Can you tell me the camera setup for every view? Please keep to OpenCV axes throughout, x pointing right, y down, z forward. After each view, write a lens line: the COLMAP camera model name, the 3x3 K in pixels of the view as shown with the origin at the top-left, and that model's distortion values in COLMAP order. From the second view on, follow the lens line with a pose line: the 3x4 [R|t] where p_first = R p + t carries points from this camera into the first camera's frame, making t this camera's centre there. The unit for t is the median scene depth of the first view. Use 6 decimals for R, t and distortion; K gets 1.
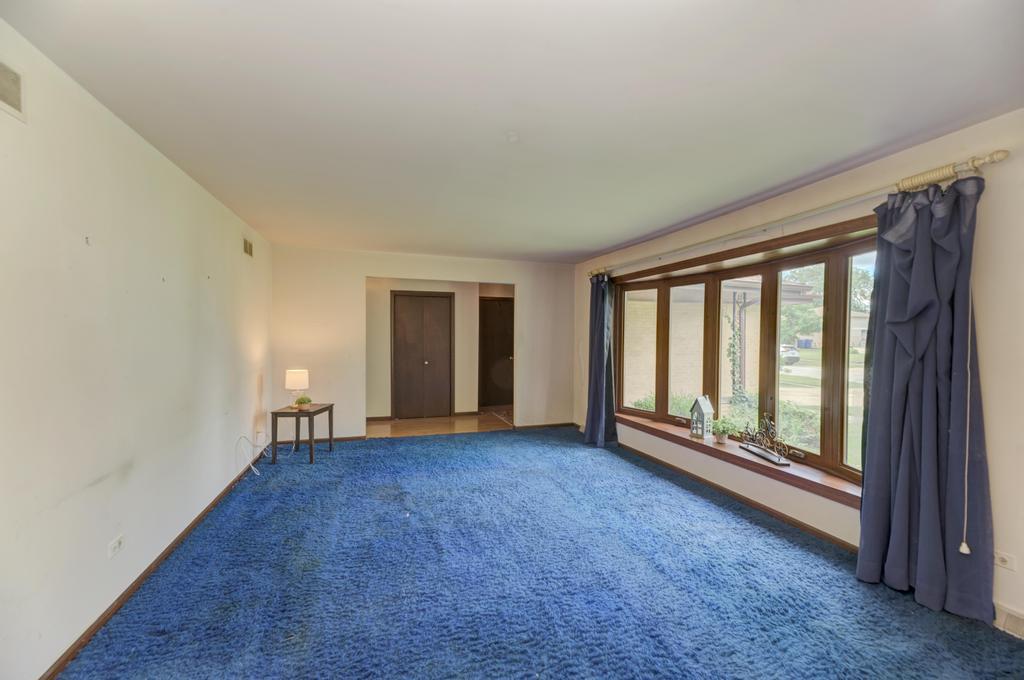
lens RADIAL K [[409.9, 0, 512.3], [0, 409.9, 346.0], [0, 0, 1]] dist [0.004226, -0.001711]
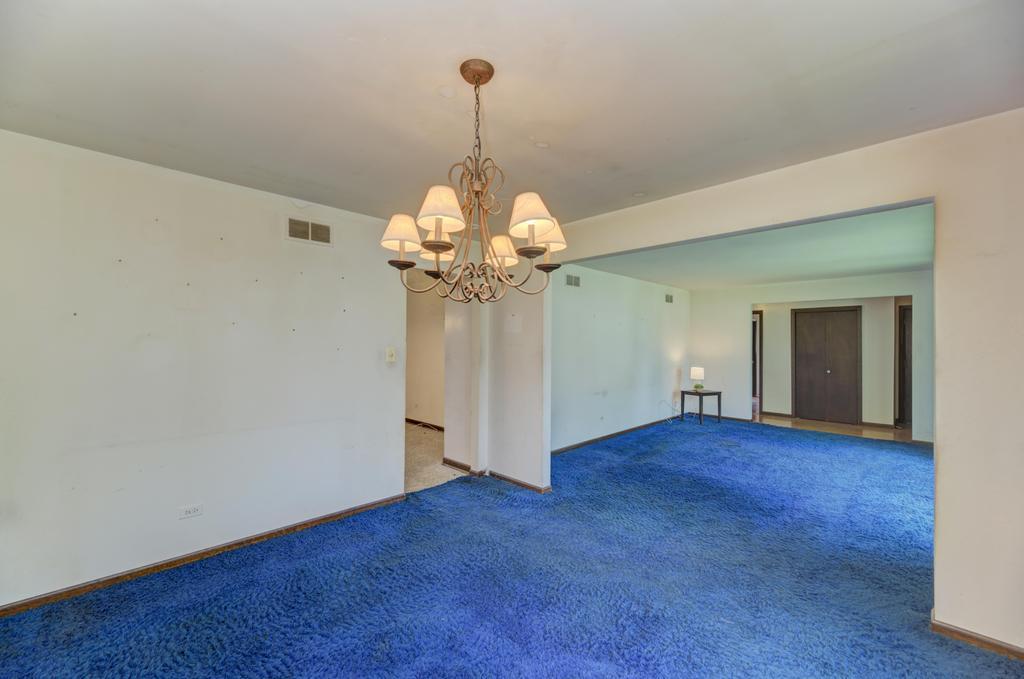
lens RADIAL K [[409.9, 0, 511.7], [0, 409.9, 342.7], [0, 0, 1]] dist [0.004226, -0.001711]
pose [[0.449710, -0.006467, -0.893151, 0.578199], [-0.023534, 0.999541, -0.019086, 0.007575], [0.892865, 0.029602, 0.449351, -0.381269]]
